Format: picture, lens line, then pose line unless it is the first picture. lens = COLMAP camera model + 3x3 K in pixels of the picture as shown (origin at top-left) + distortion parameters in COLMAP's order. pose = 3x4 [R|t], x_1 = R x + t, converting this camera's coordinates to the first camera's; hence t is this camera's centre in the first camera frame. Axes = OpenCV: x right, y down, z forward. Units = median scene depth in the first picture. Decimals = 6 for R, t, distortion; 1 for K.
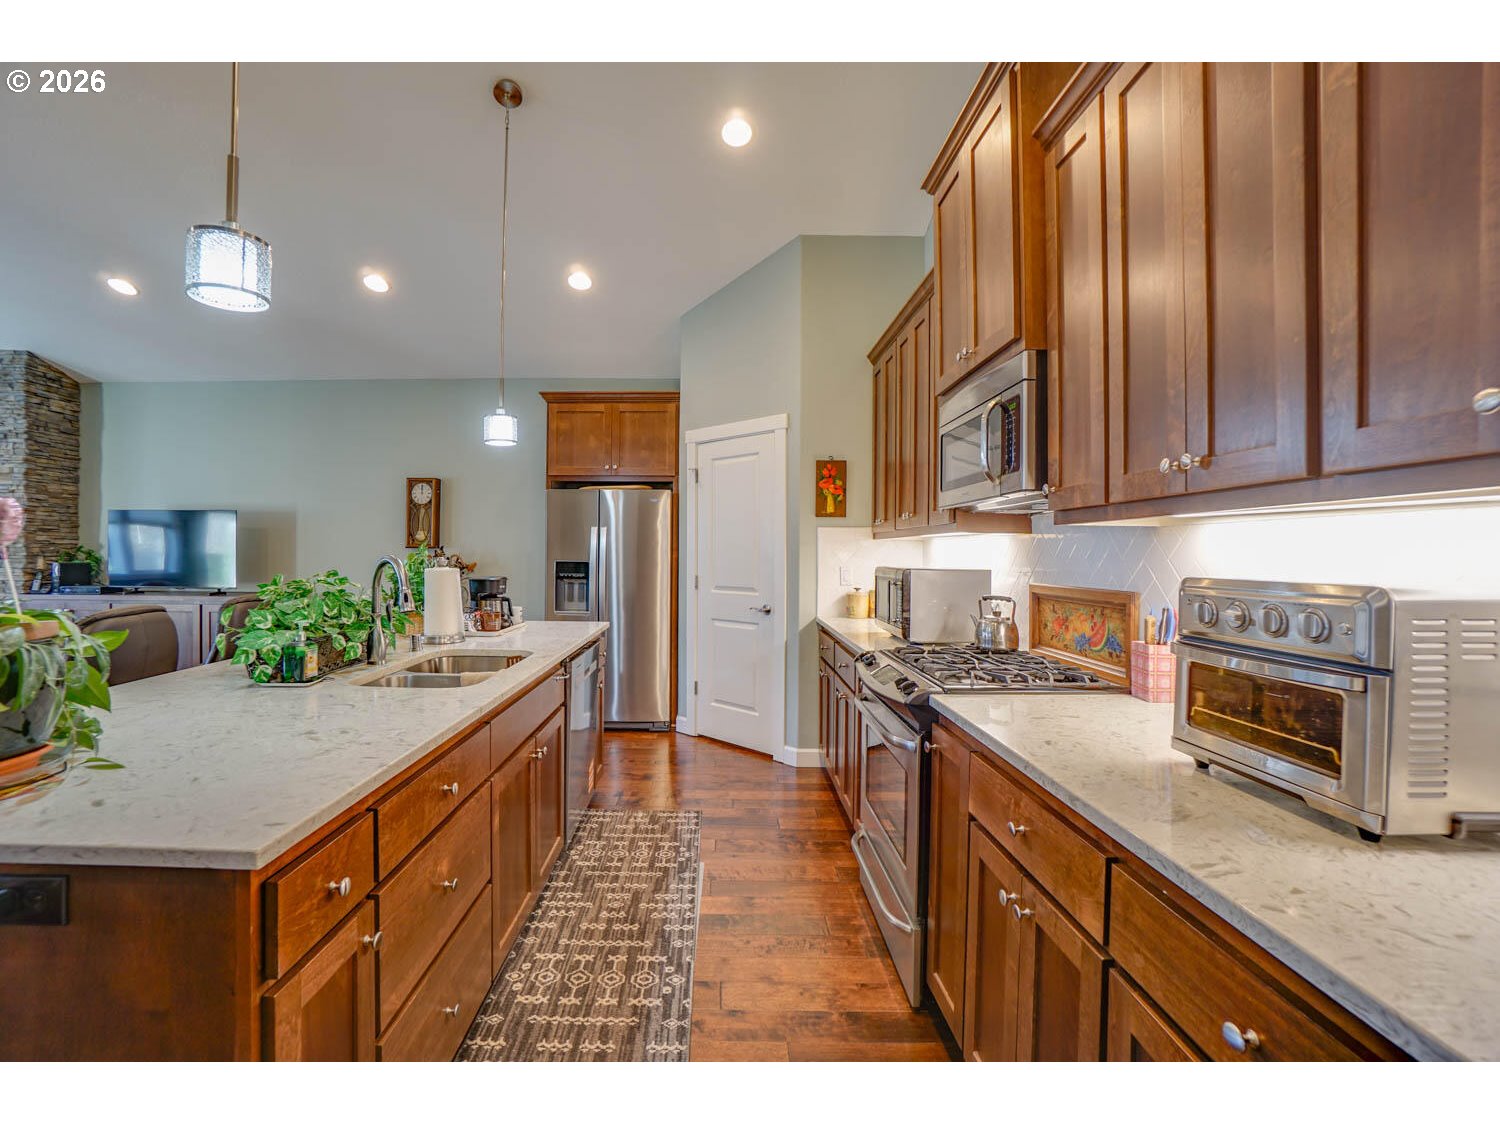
lens RADIAL K [[683.5, 0, 723.9], [0, 683.5, 554.9], [0, 0, 1]] dist [-0.060998, 0.019728]
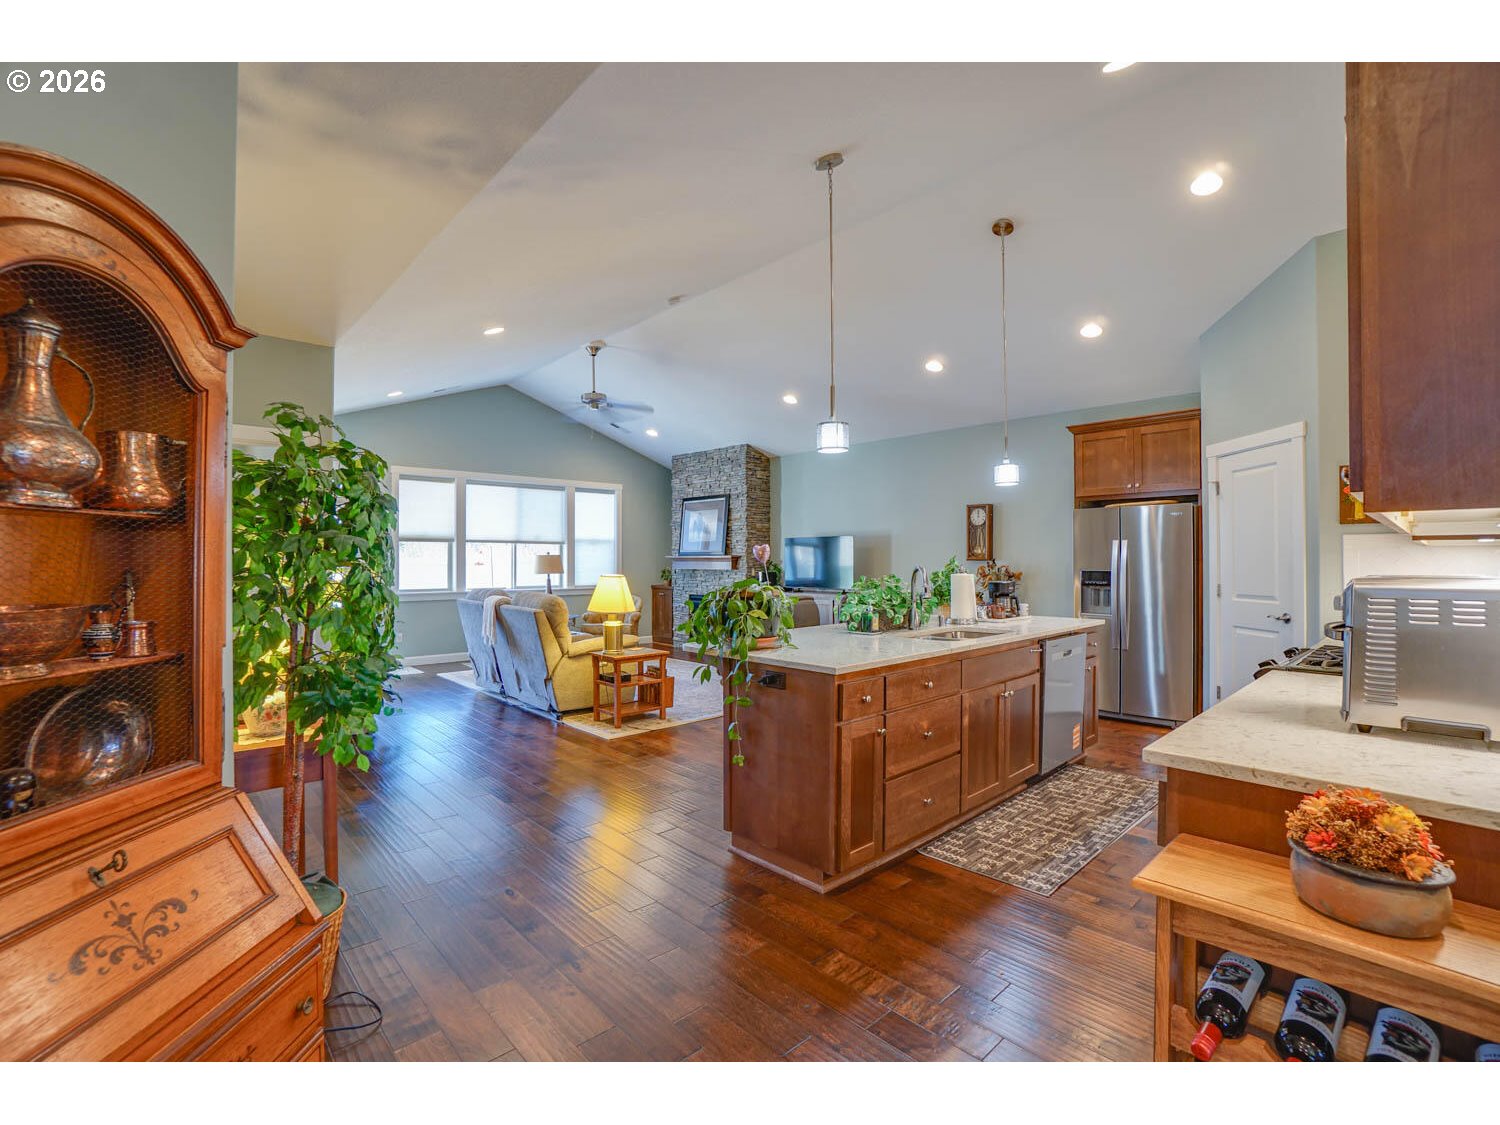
lens RADIAL K [[683.5, 0, 723.9], [0, 683.5, 554.9], [0, 0, 1]] dist [-0.060998, 0.019728]
pose [[0.670769, -0.016197, -0.741490, 0.199217], [0.003183, 0.999815, -0.018961, 0.002424], [0.741660, 0.010359, 0.670696, -0.230057]]
